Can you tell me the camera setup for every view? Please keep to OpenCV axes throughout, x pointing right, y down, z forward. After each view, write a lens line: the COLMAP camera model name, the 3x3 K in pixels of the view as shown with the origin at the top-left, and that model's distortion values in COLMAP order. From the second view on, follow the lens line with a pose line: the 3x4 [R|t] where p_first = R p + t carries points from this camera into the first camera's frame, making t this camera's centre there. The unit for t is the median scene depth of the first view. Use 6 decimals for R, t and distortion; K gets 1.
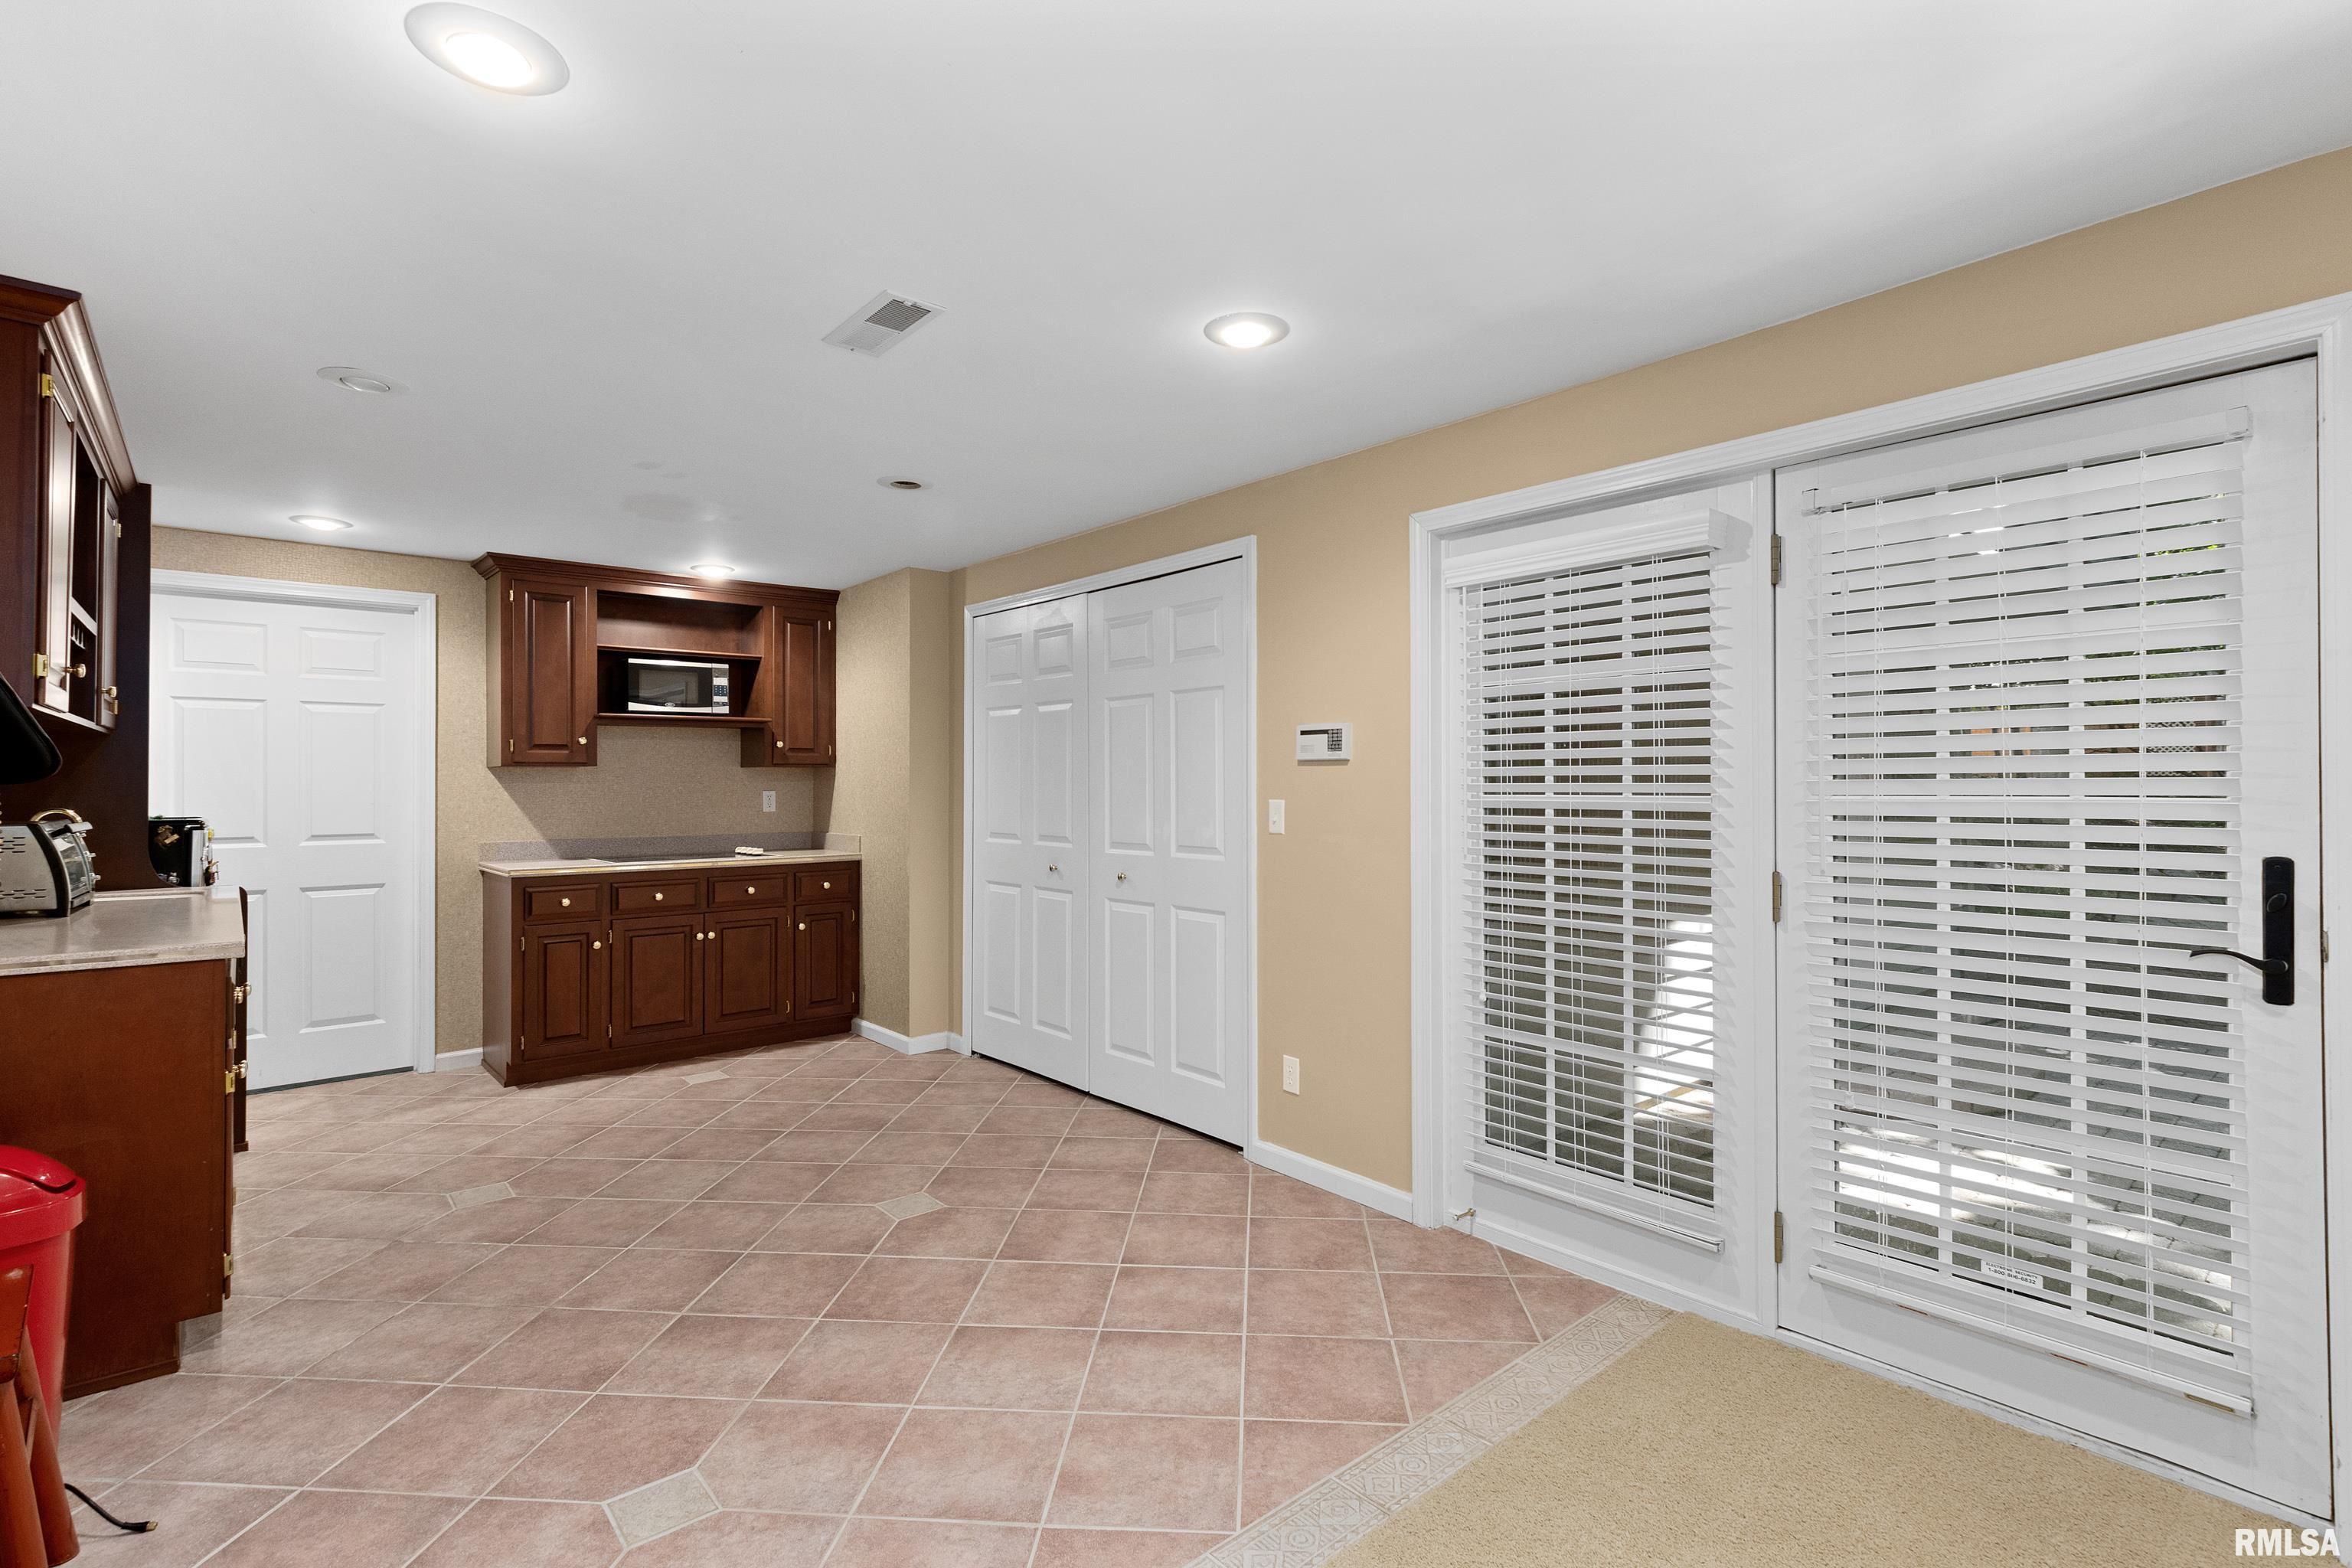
lens RADIAL K [[1100.6, 0, 1174.1], [0, 1100.6, 778.5], [0, 0, 1]] dist [-0.002237, -0.000247]
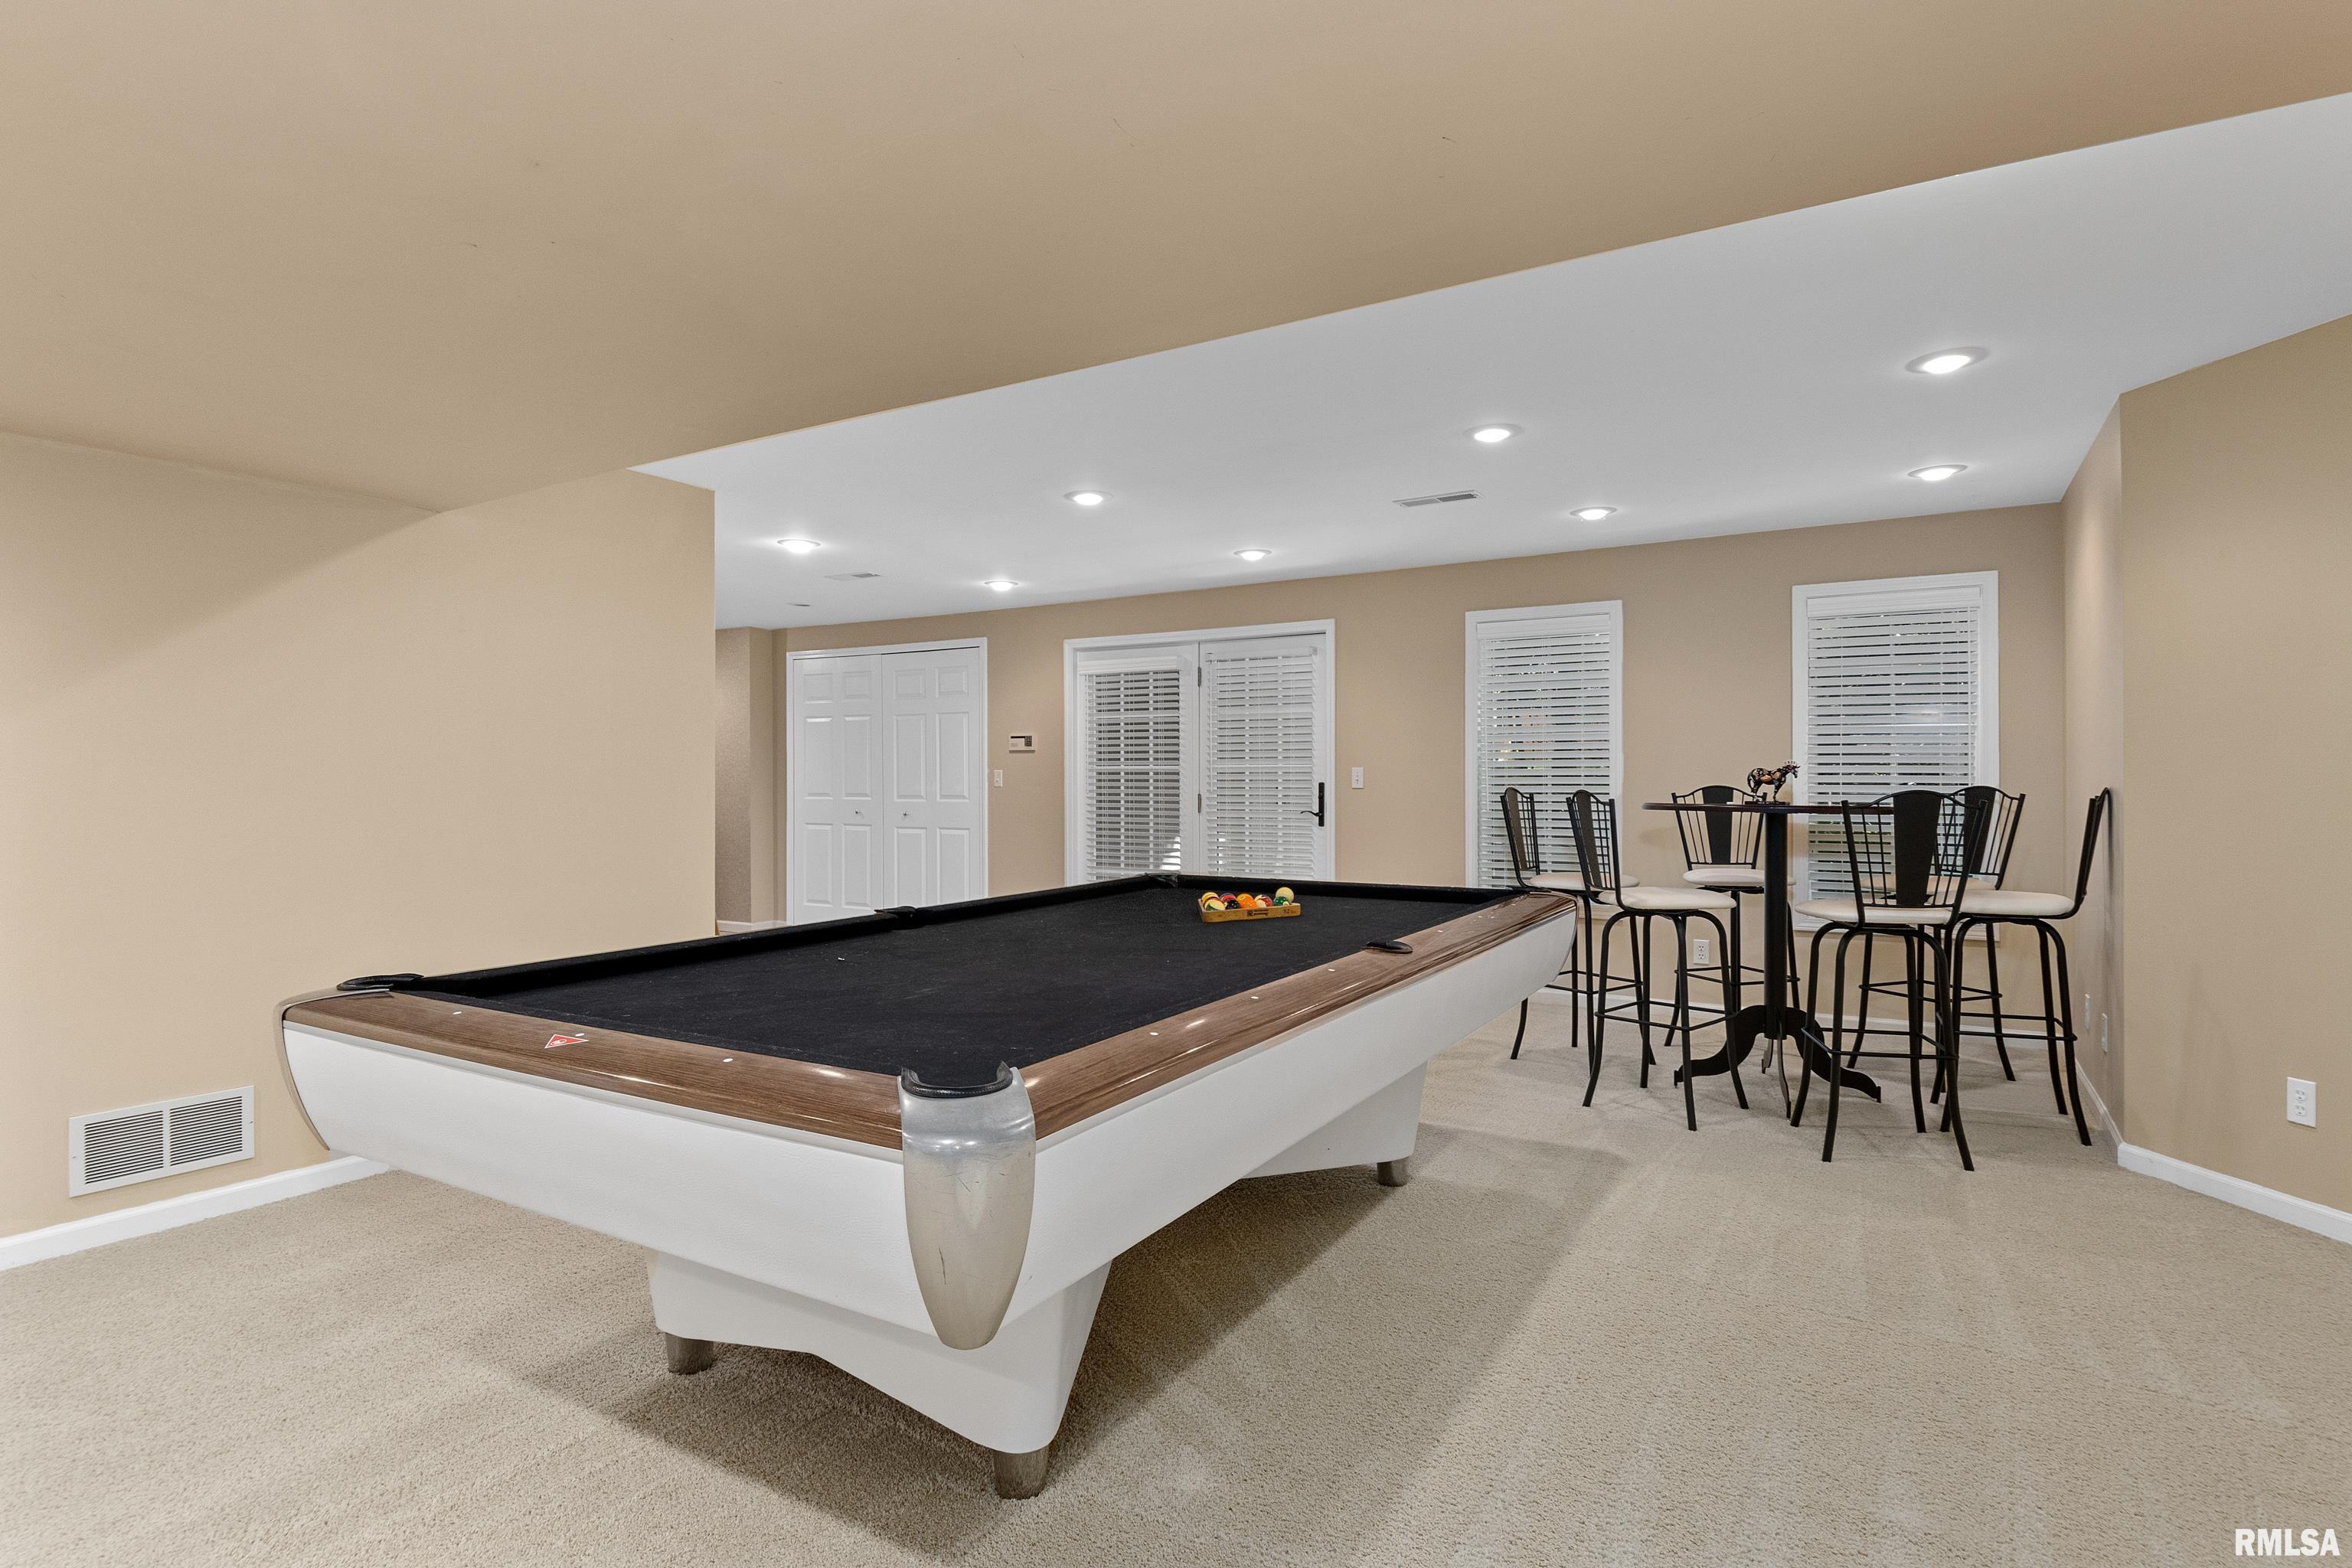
lens RADIAL K [[1180.2, 0, 1172.2], [0, 1180.2, 788.5], [0, 0, 1]] dist [0.001055, 0.000094]
pose [[0.949201, -0.002293, 0.314663, -0.256765], [-0.002665, 0.999879, 0.015324, 0.017294], [-0.314660, -0.015384, 0.949080, -1.041969]]
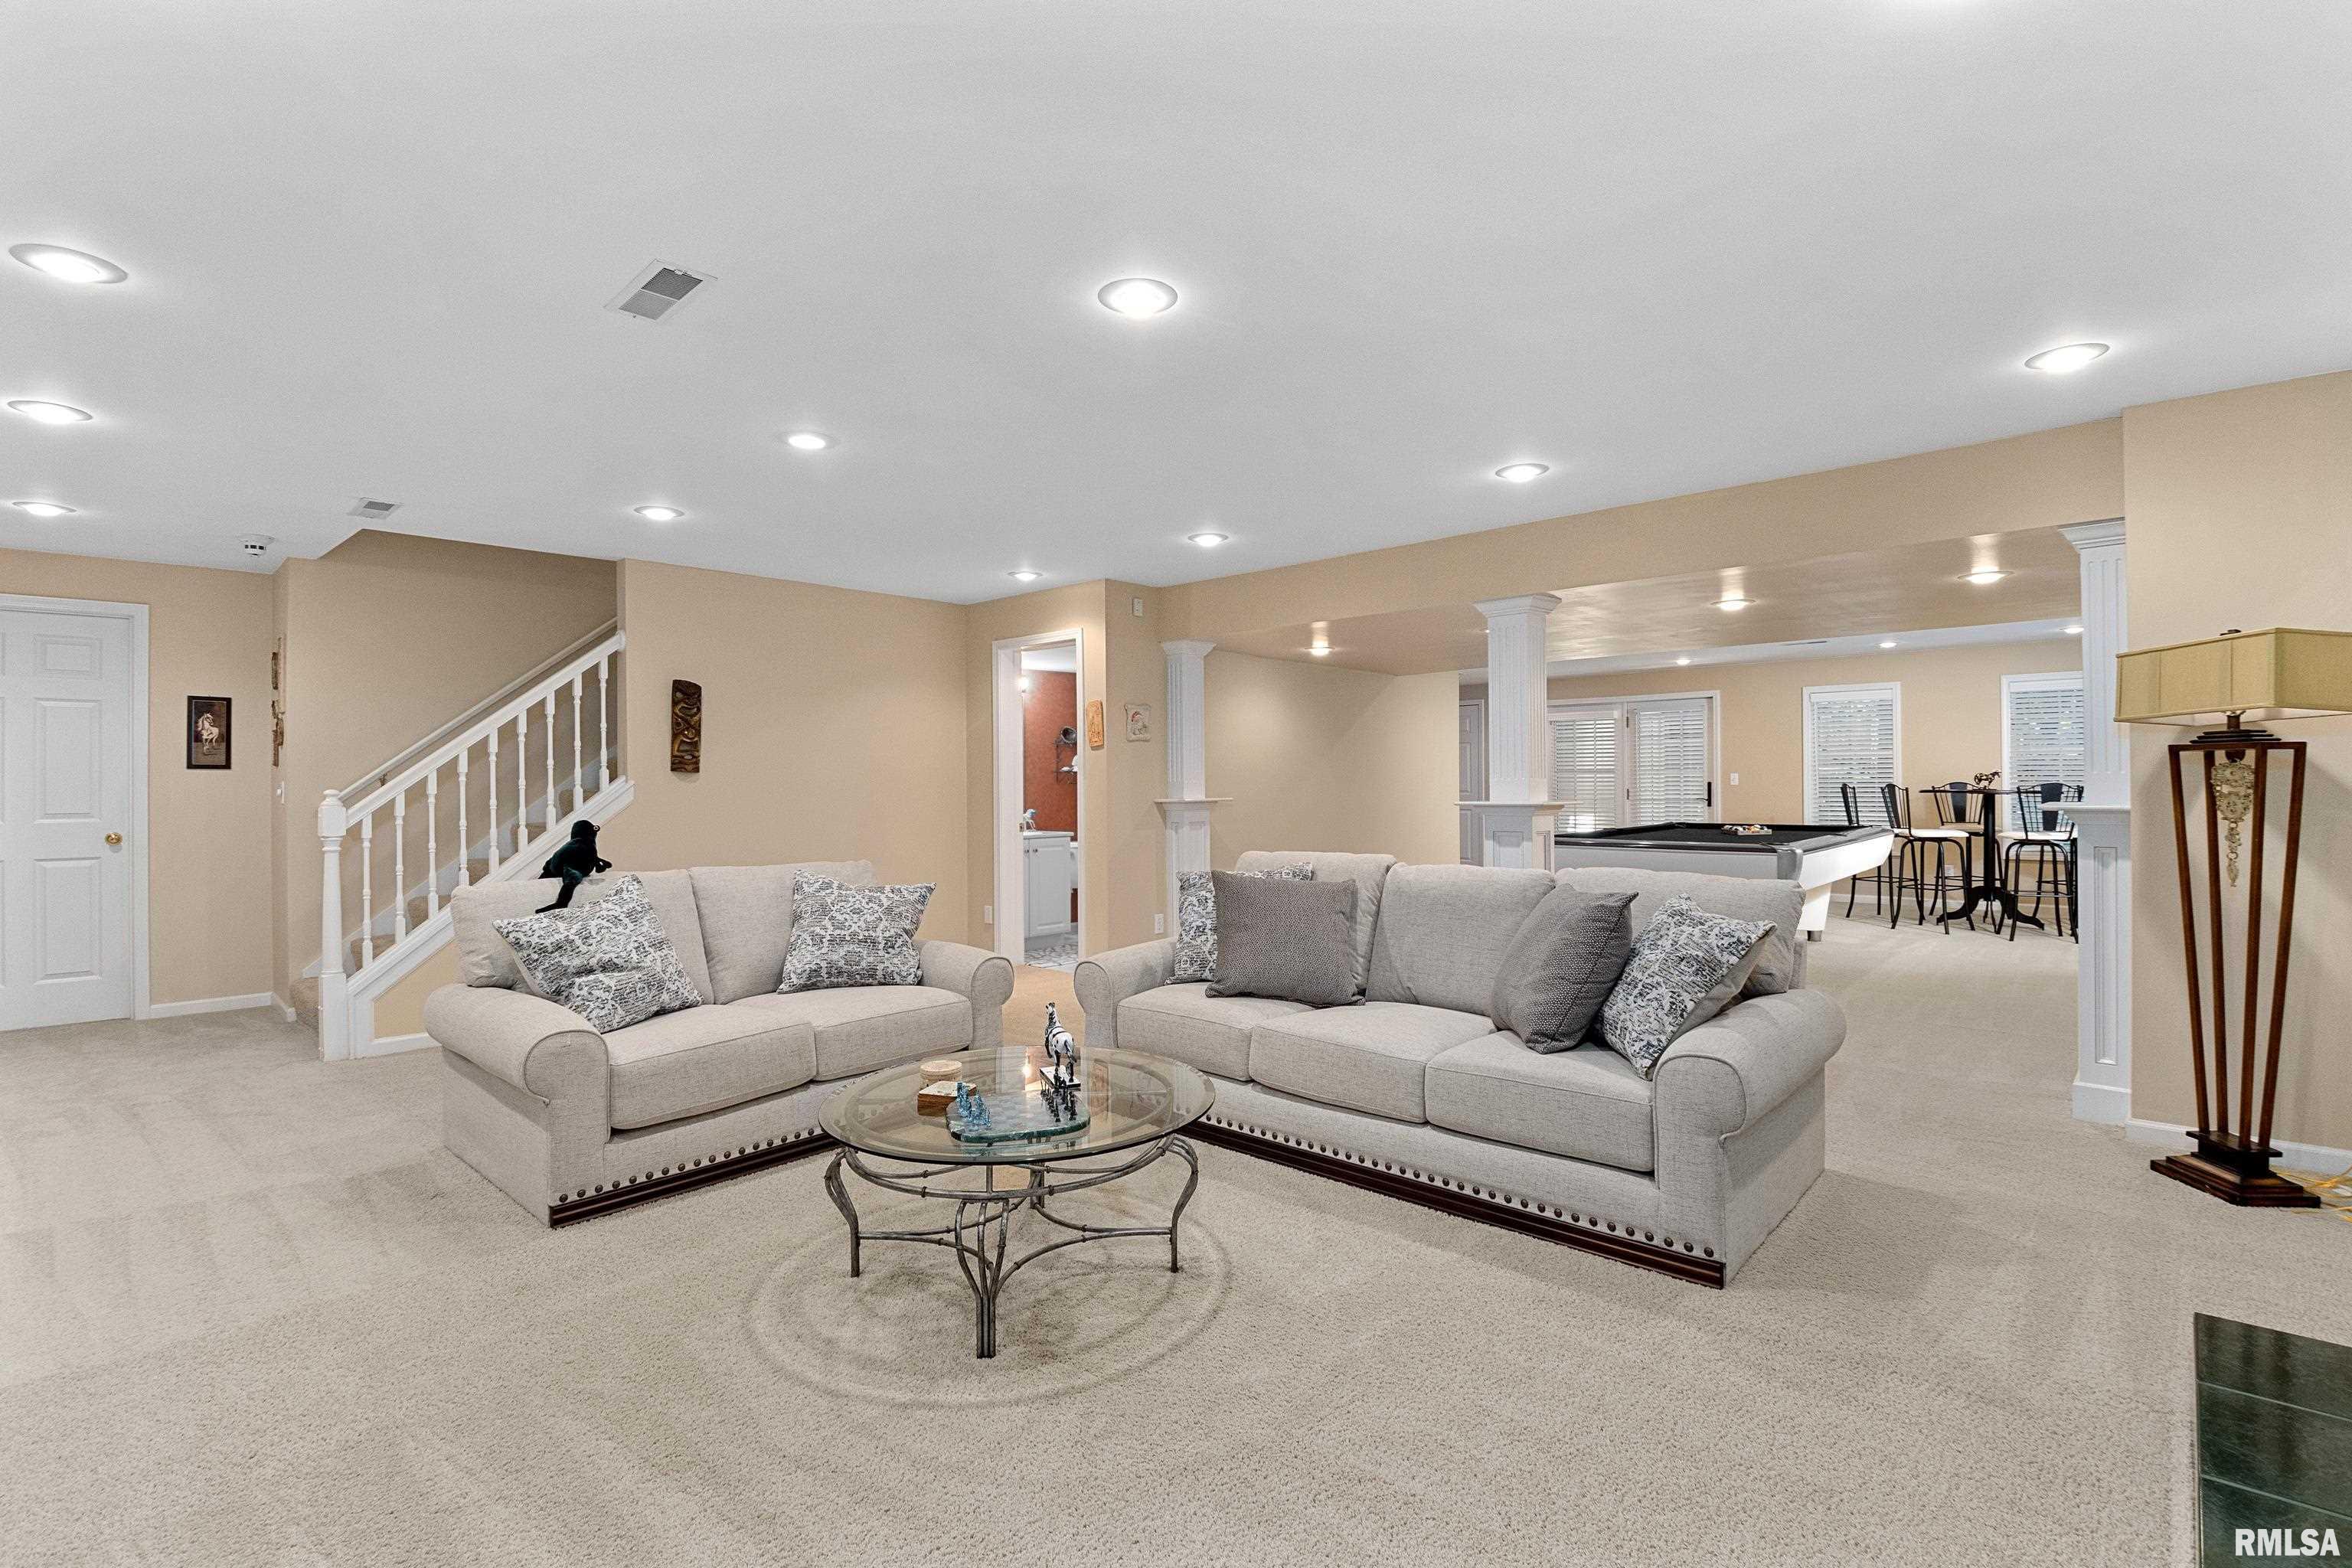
lens RADIAL K [[1100.6, 0, 1189.3], [0, 1100.6, 780.9], [0, 0, 1]] dist [-0.002237, -0.000247]
pose [[0.989567, -0.004362, 0.144011, -1.241723], [0.003667, 0.999980, 0.005087, 0.012359], [-0.144030, -0.004506, 0.989563, -2.085753]]
